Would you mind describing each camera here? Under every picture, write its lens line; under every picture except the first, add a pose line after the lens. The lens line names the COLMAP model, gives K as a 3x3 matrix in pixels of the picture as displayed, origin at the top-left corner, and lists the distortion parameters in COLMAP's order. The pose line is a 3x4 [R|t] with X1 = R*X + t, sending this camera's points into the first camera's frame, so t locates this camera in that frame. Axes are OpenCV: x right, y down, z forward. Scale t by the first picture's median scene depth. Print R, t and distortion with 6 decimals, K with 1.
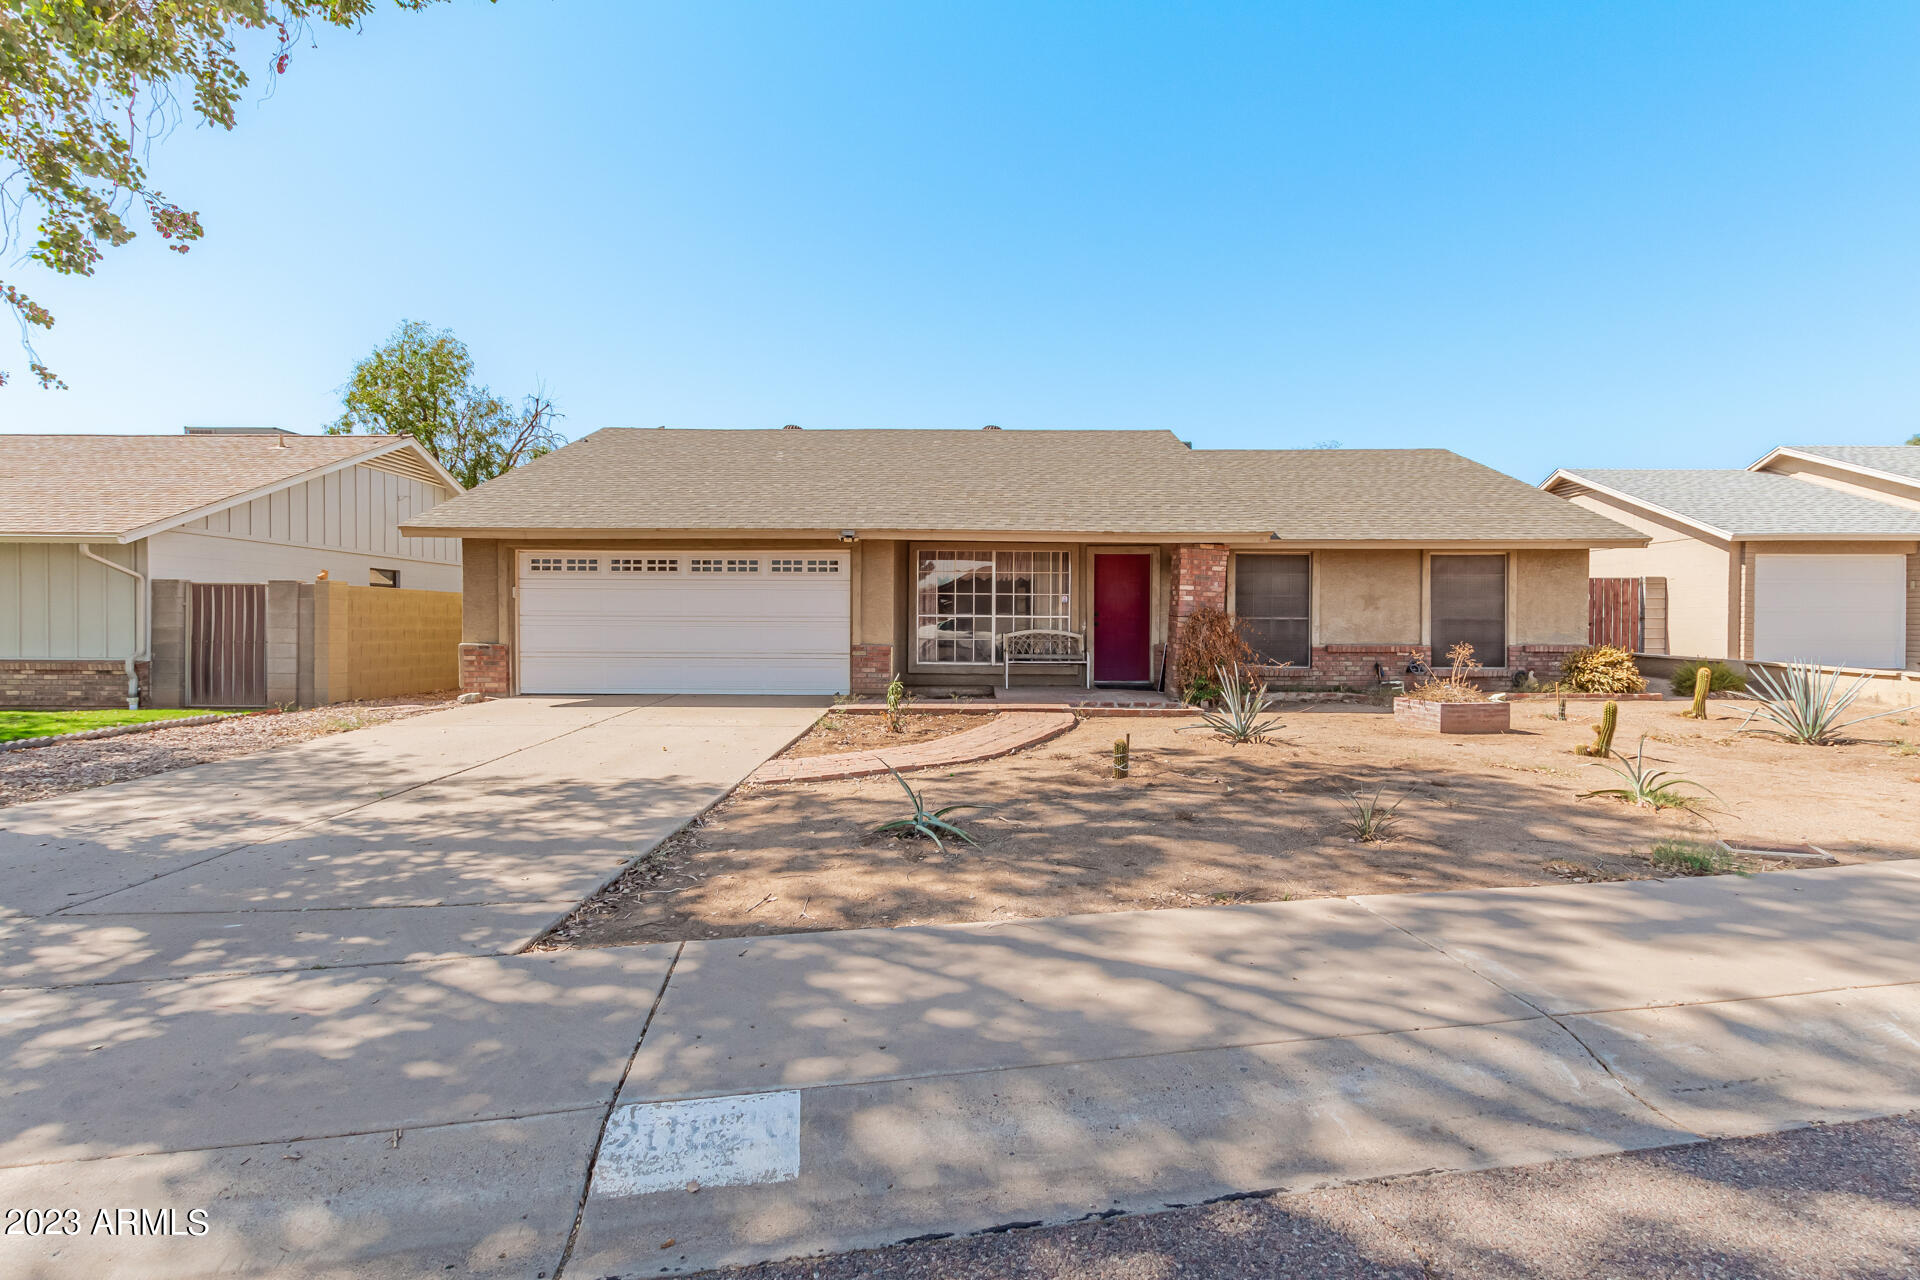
lens RADIAL K [[835.5, 0, 959.8], [0, 835.5, 649.0], [0, 0, 1]] dist [0.016039, -0.000595]
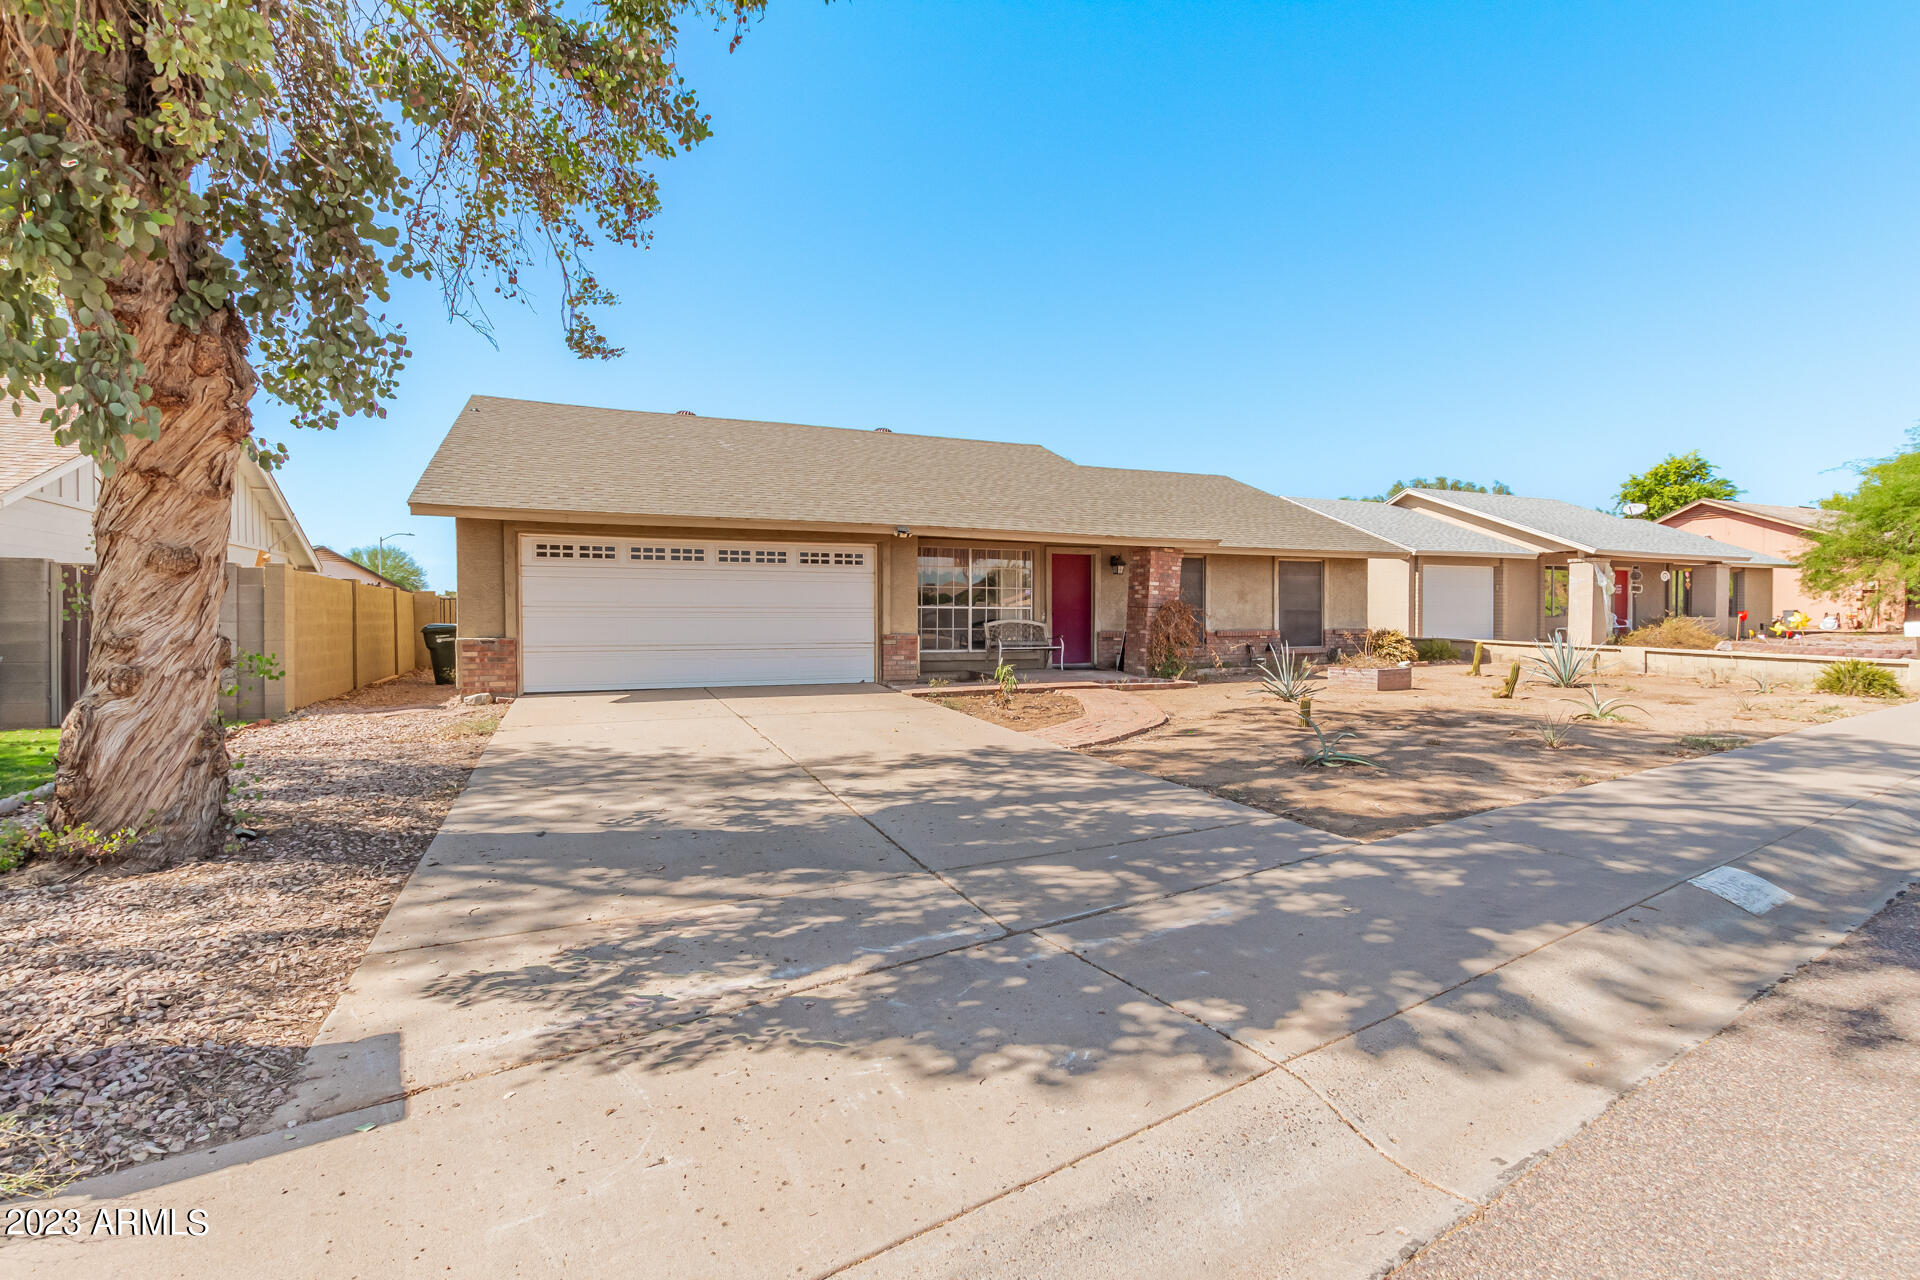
lens RADIAL K [[835.5, 0, 964.2], [0, 835.5, 632.2], [0, 0, 1]] dist [0.016039, -0.000595]
pose [[0.922440, -0.011034, 0.385983, -0.434704], [0.014700, 0.999871, -0.006547, 0.000892], [-0.385861, 0.011713, 0.922483, -0.016522]]
